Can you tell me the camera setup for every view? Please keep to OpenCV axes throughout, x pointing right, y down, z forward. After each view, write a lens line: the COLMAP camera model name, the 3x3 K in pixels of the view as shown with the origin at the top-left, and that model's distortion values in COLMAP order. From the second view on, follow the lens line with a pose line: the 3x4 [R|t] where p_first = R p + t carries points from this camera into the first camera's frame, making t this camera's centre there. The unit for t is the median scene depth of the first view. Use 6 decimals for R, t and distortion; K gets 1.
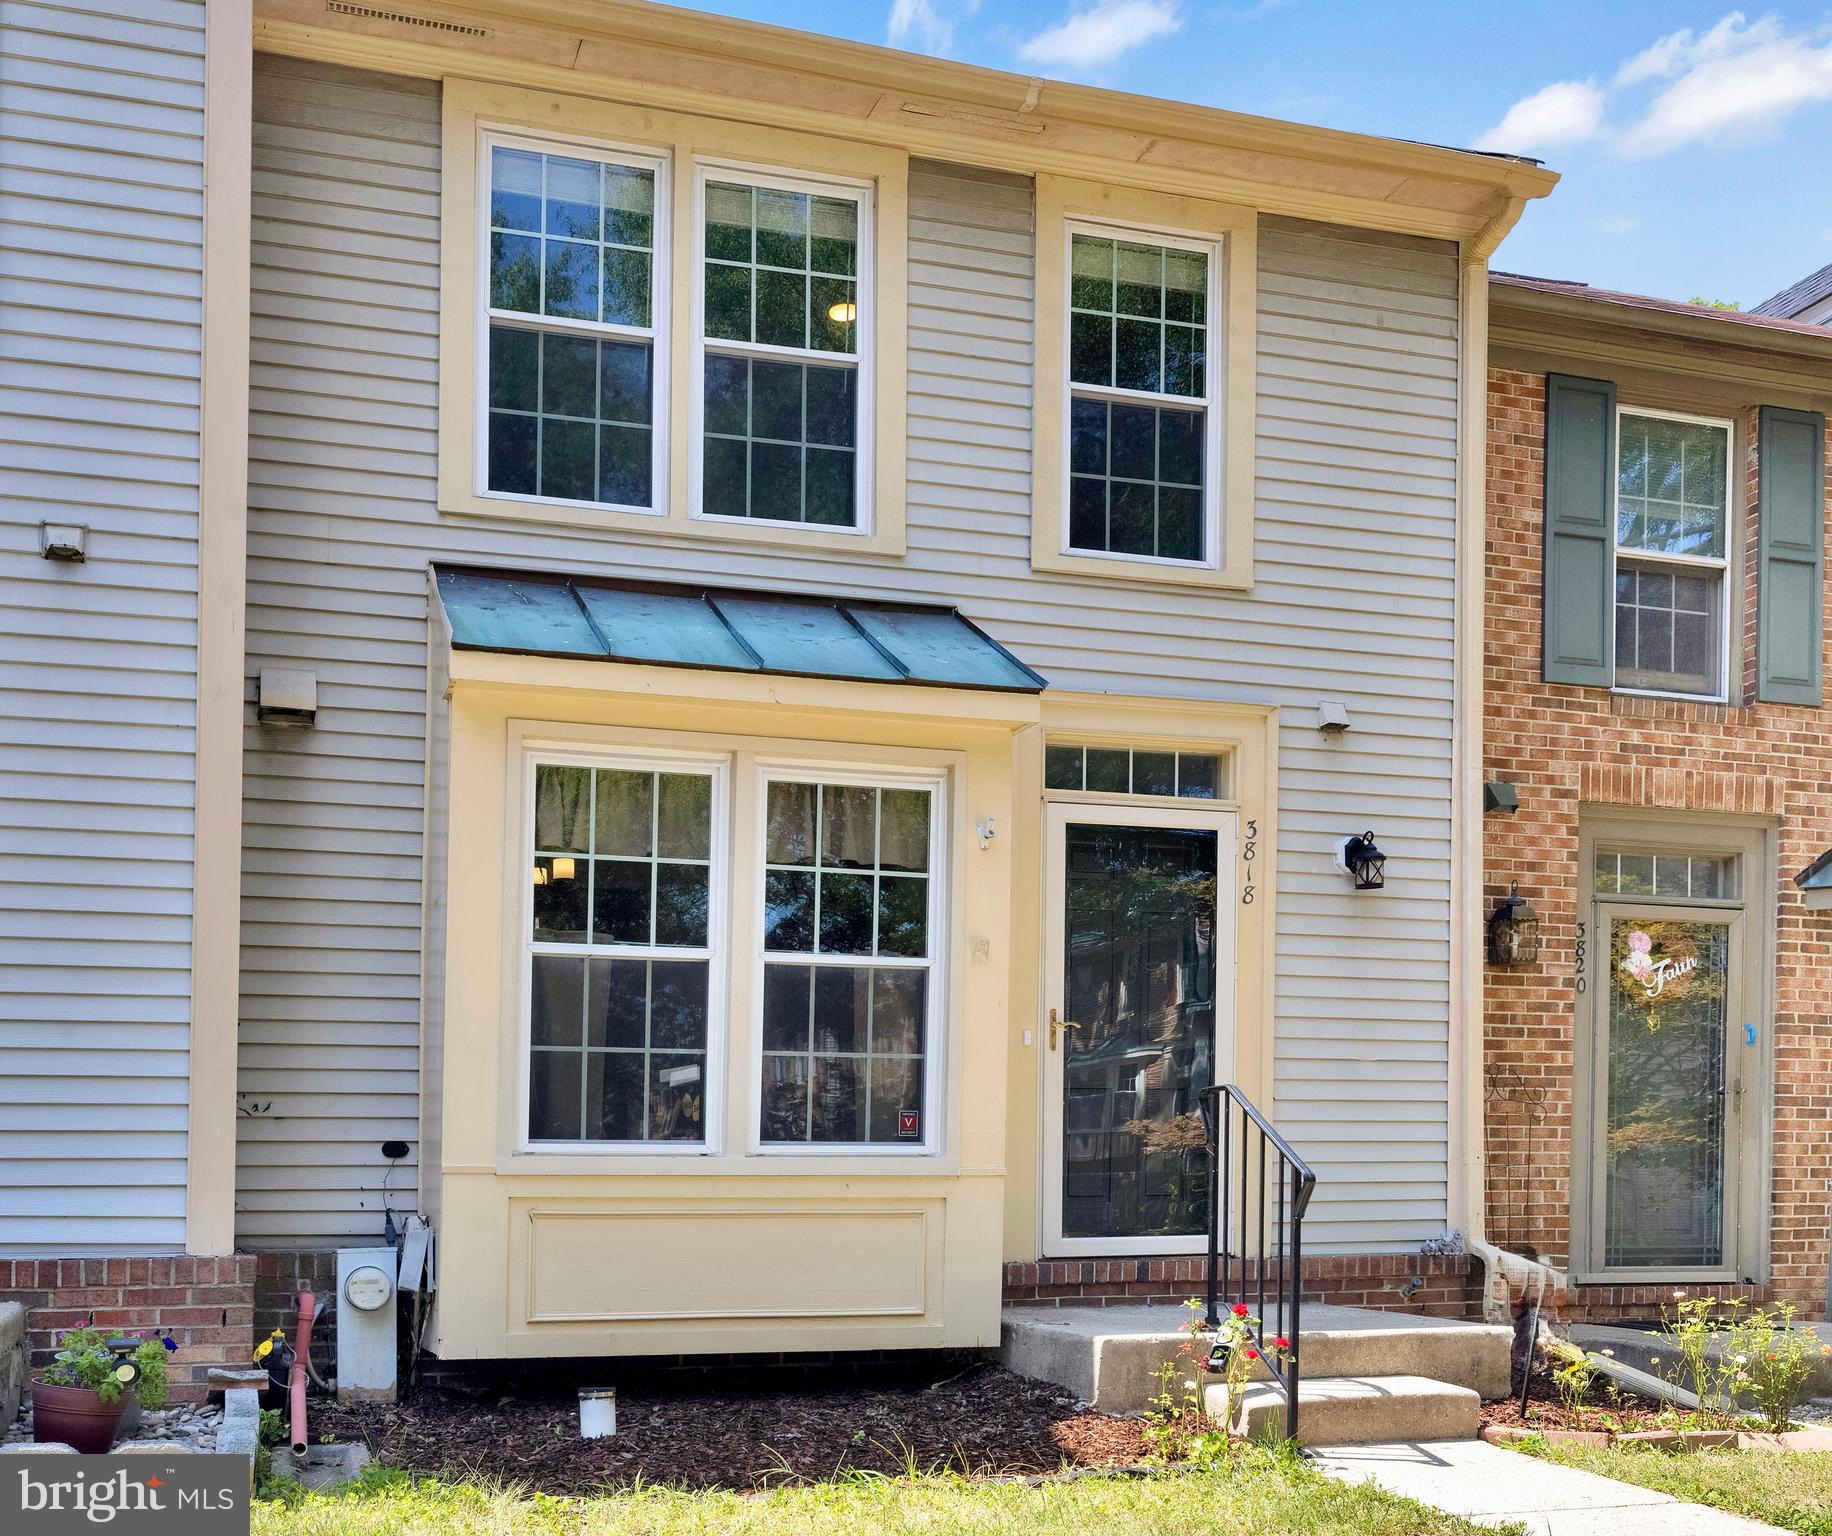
lens RADIAL K [[1618.6, 0, 915.9], [0, 1618.6, 769.8], [0, 0, 1]] dist [0.000081, 0.000225]
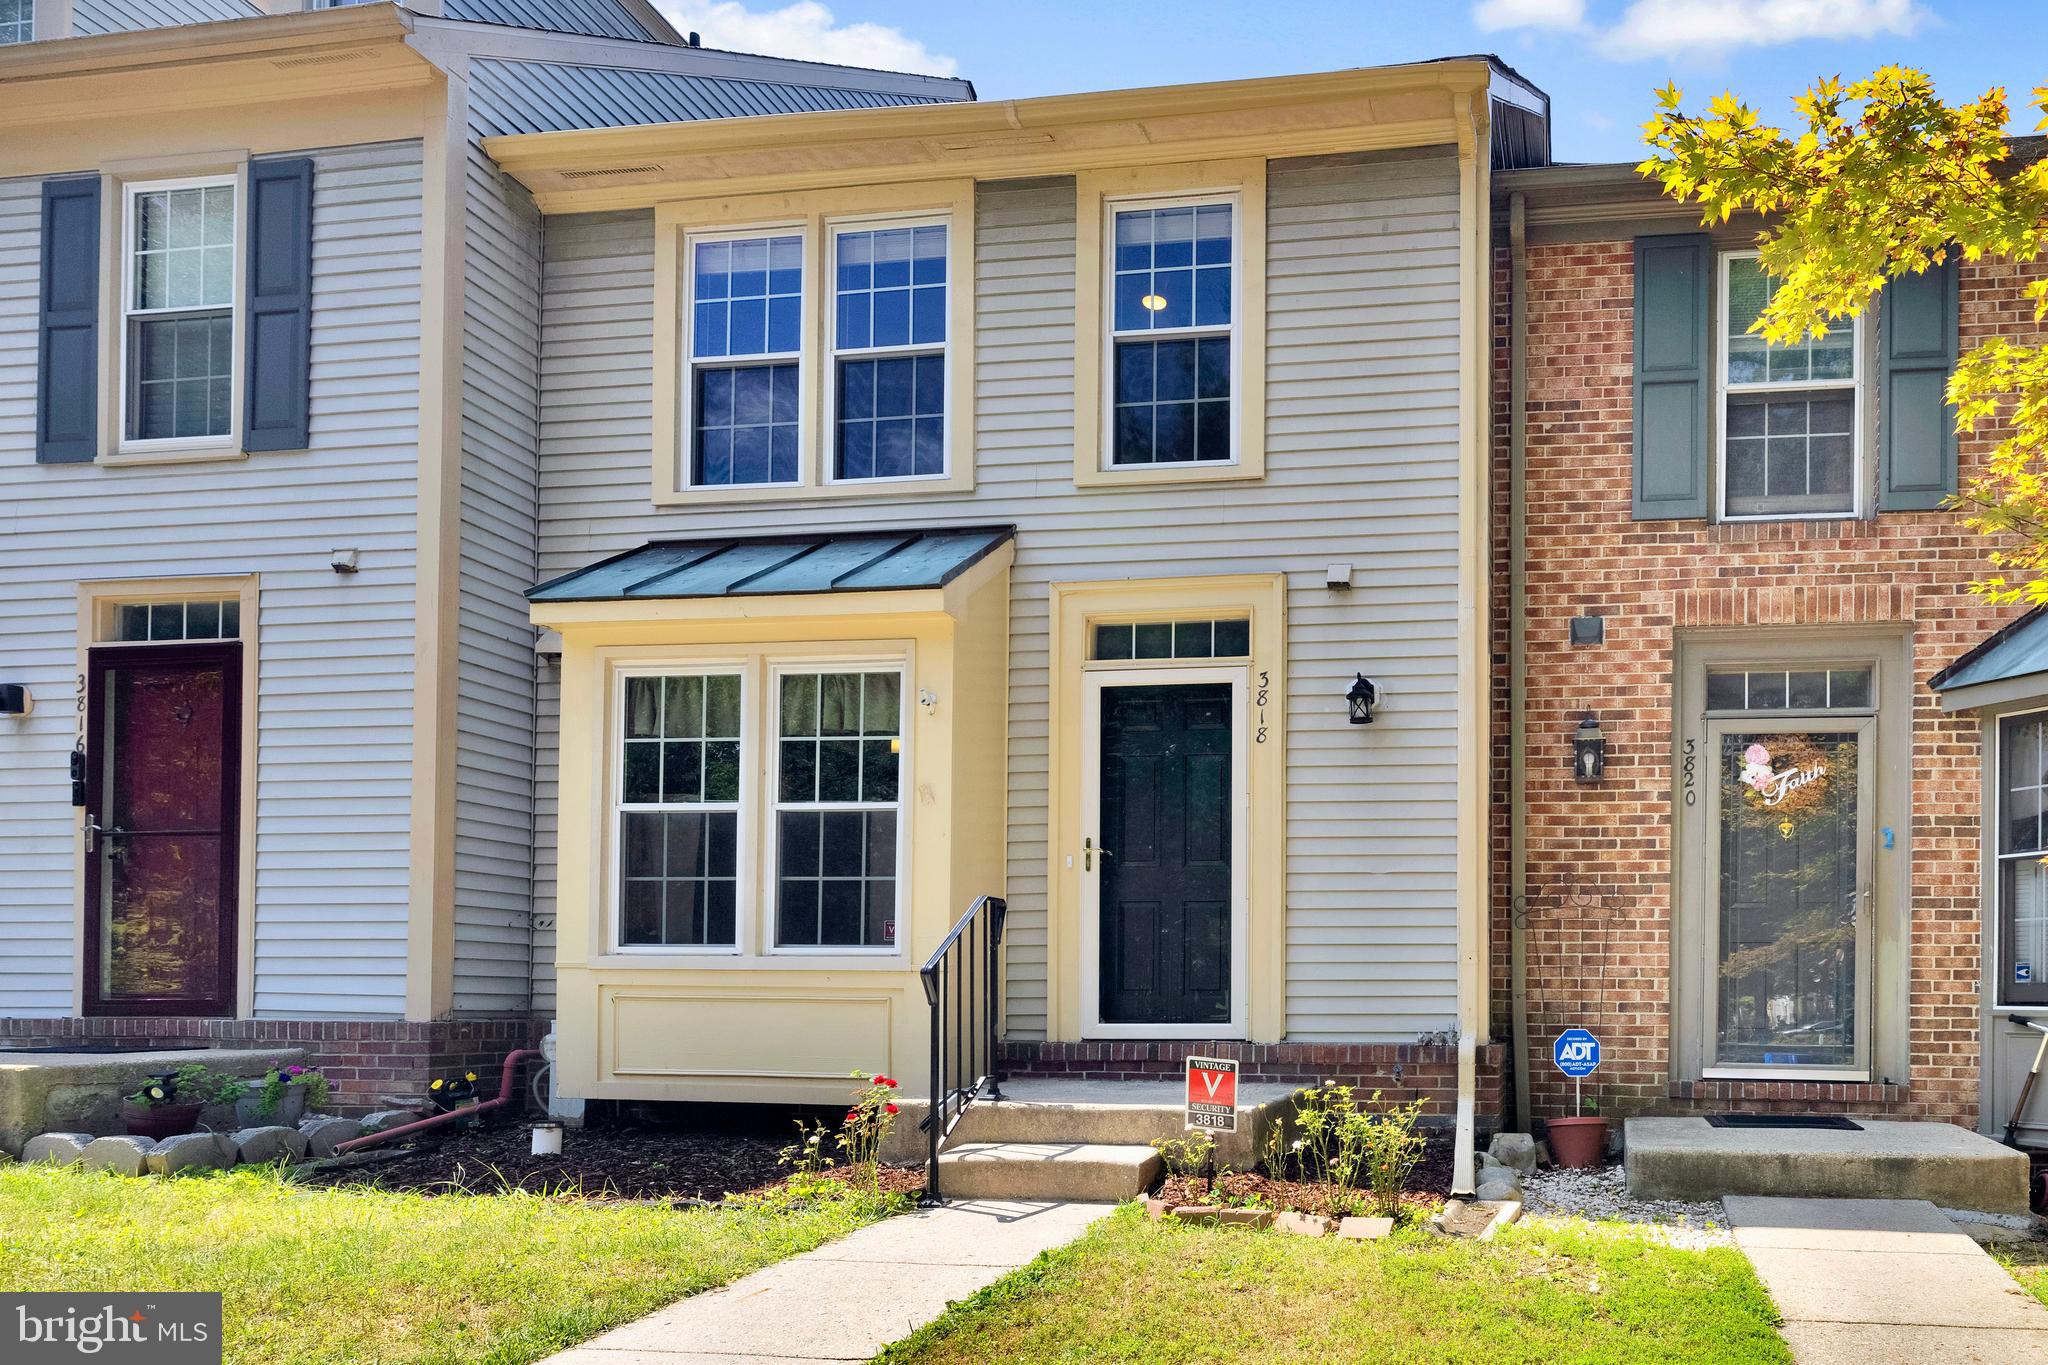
lens RADIAL K [[1225.6, 0, 1021.8], [0, 1225.6, 657.6], [0, 0, 1]] dist [-0.003336, 0.001855]
pose [[0.926747, -0.089173, -0.364950, 0.317256], [0.085891, 0.995984, -0.025254, 0.024167], [0.365736, -0.007942, 0.930685, 0.089690]]
